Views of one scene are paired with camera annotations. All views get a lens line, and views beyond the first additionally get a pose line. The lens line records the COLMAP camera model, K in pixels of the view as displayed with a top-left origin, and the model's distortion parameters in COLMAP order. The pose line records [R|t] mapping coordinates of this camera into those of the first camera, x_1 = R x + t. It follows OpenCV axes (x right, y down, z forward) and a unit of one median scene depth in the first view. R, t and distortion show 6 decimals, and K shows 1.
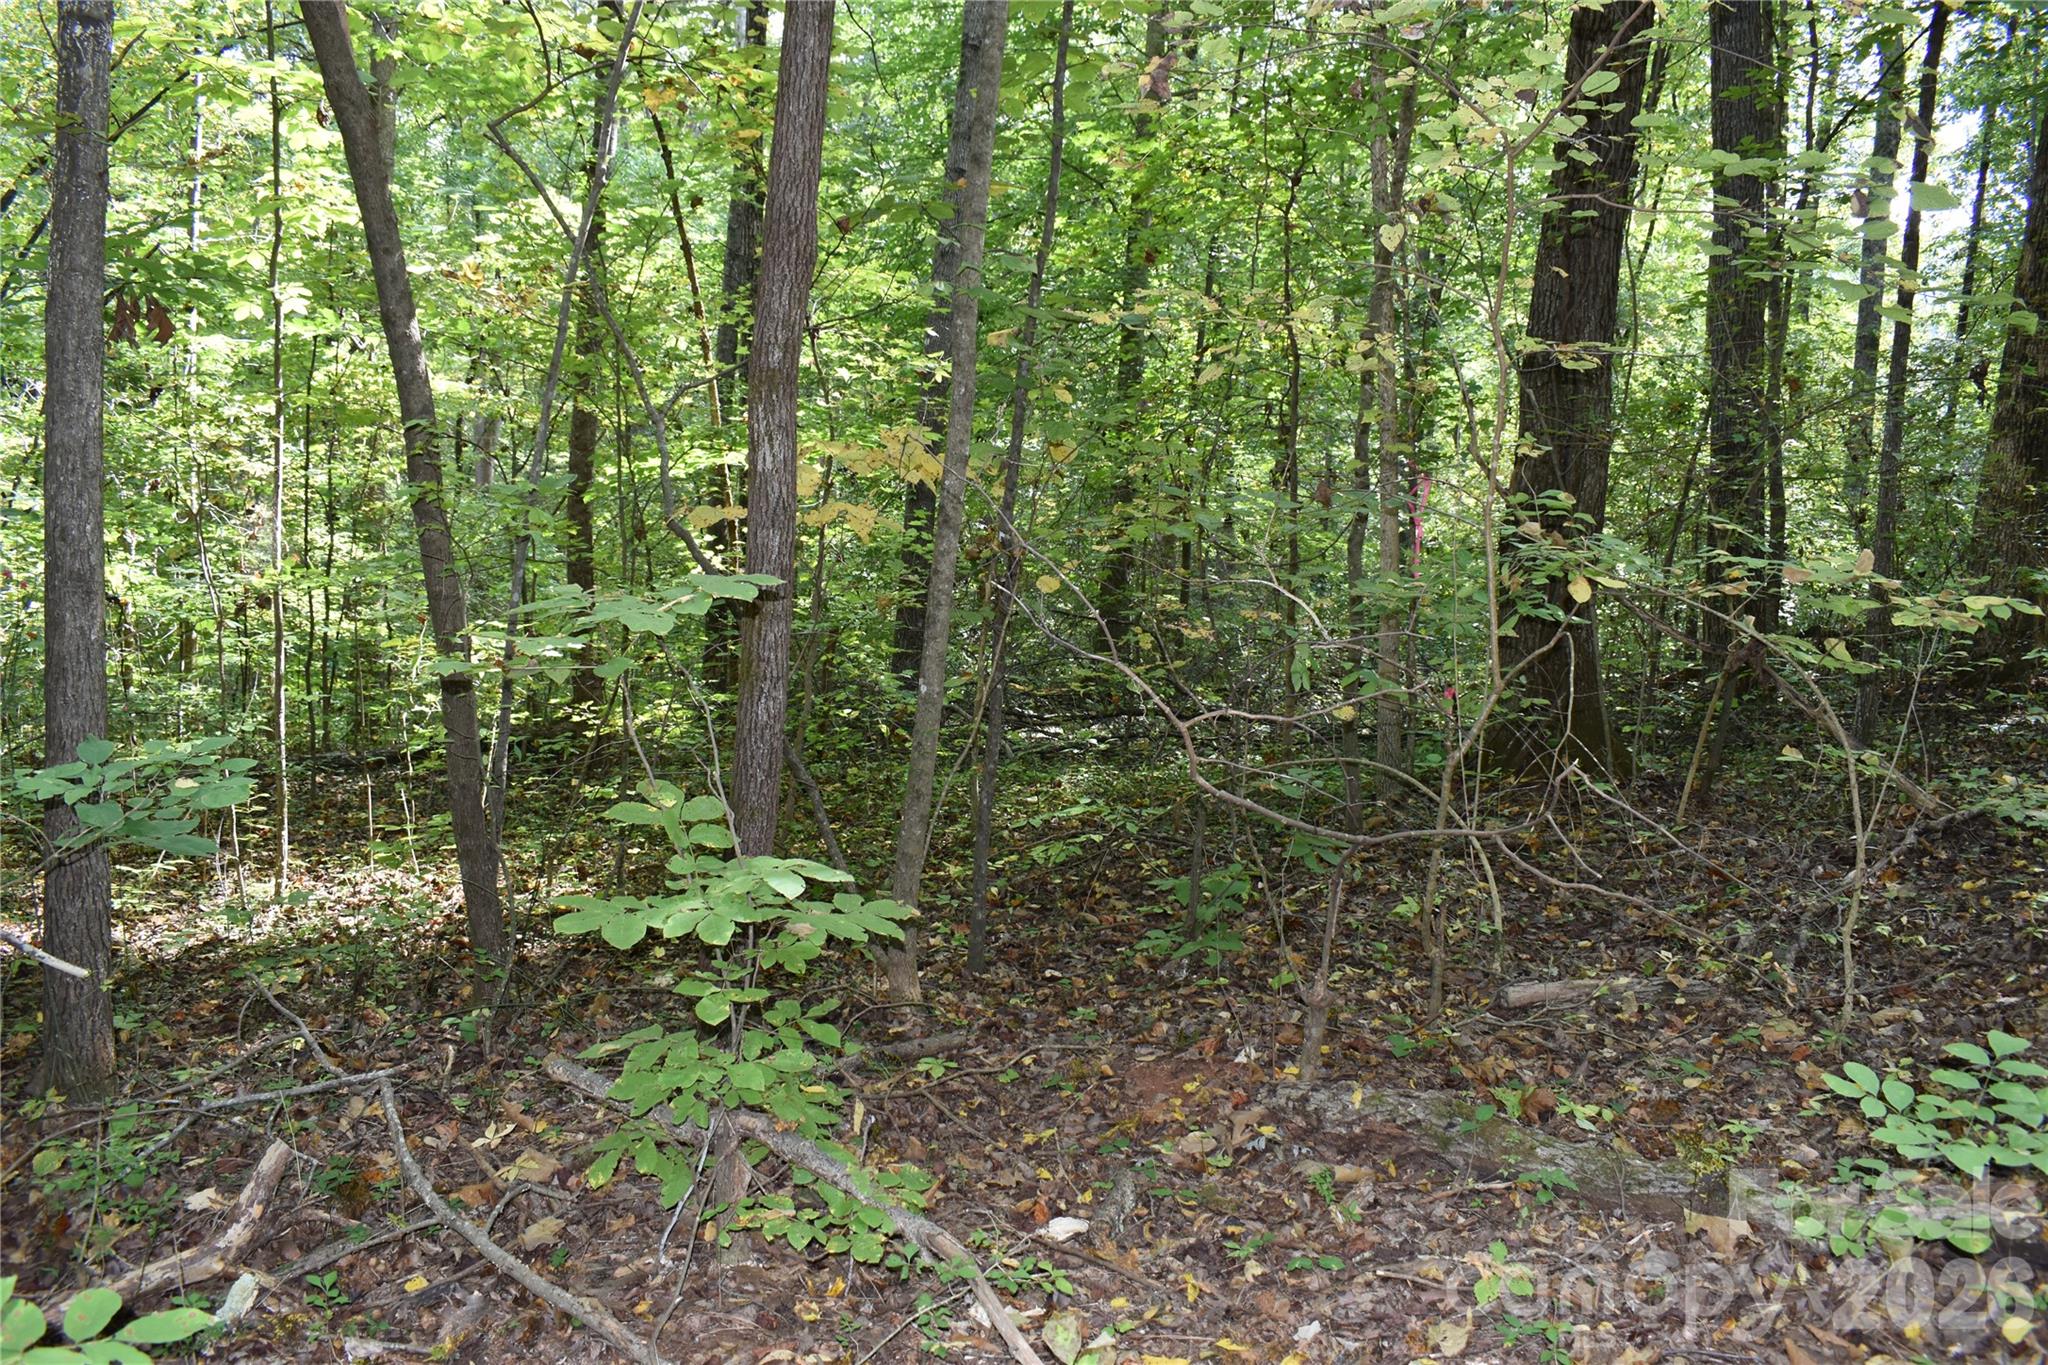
lens RADIAL K [[1611.7, 0, 1020.4], [0, 1611.7, 684.1], [0, 0, 1]] dist [0.000924, -0.003159]
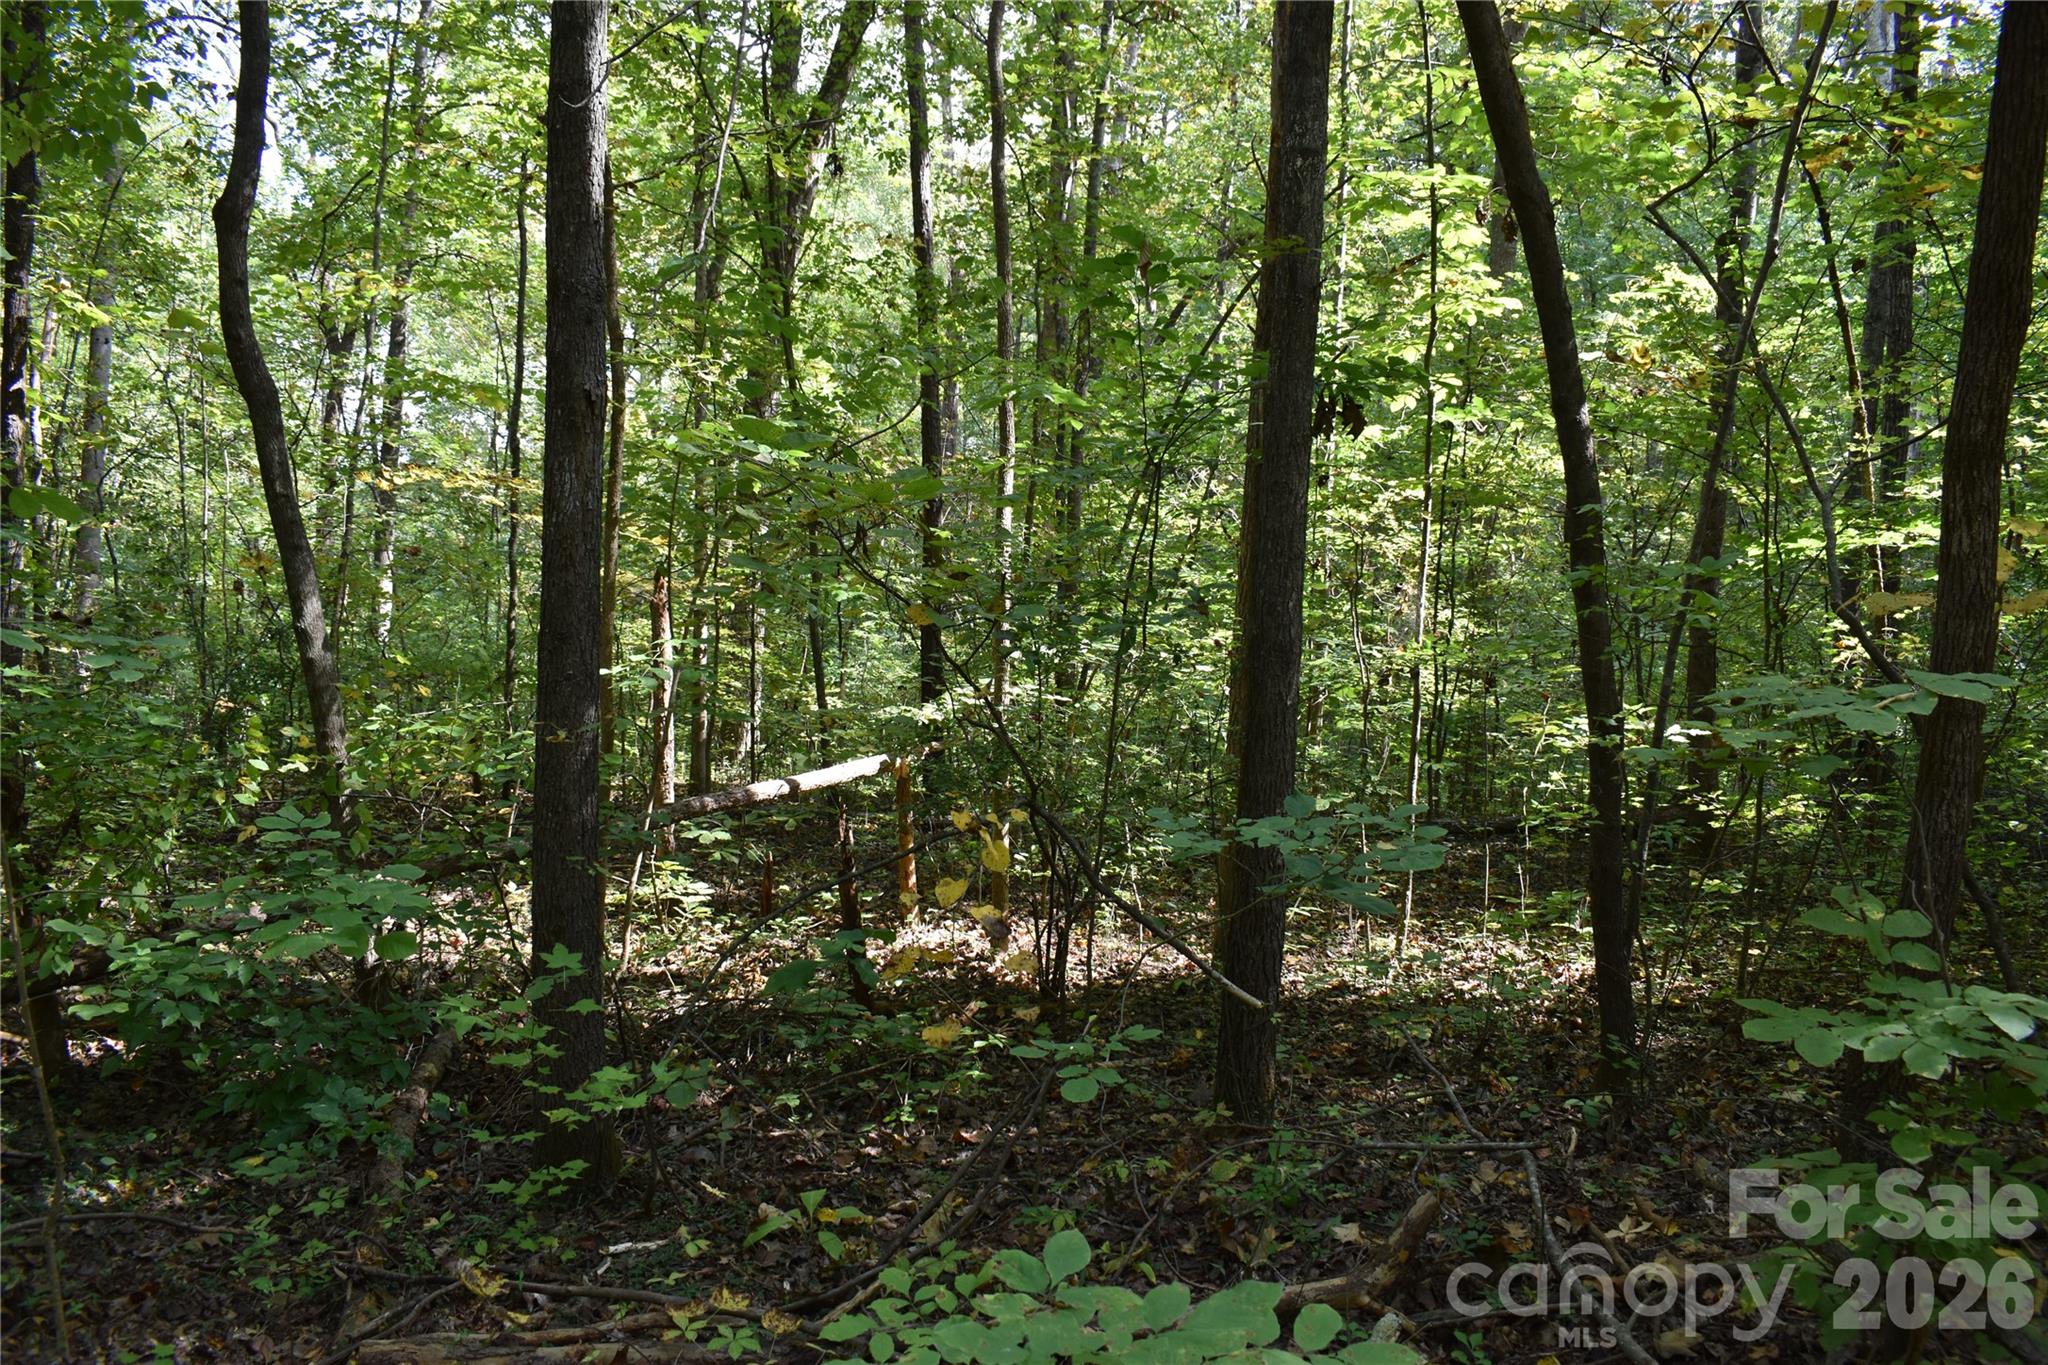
lens RADIAL K [[1611.7, 0, 1021.2], [0, 1611.7, 680.2], [0, 0, 1]] dist [0.000924, -0.003159]
pose [[0.860256, 0.046542, -0.507734, -0.143552], [-0.066616, 0.997549, -0.021426, -0.006921], [0.505492, 0.052255, 0.861248, -0.042631]]
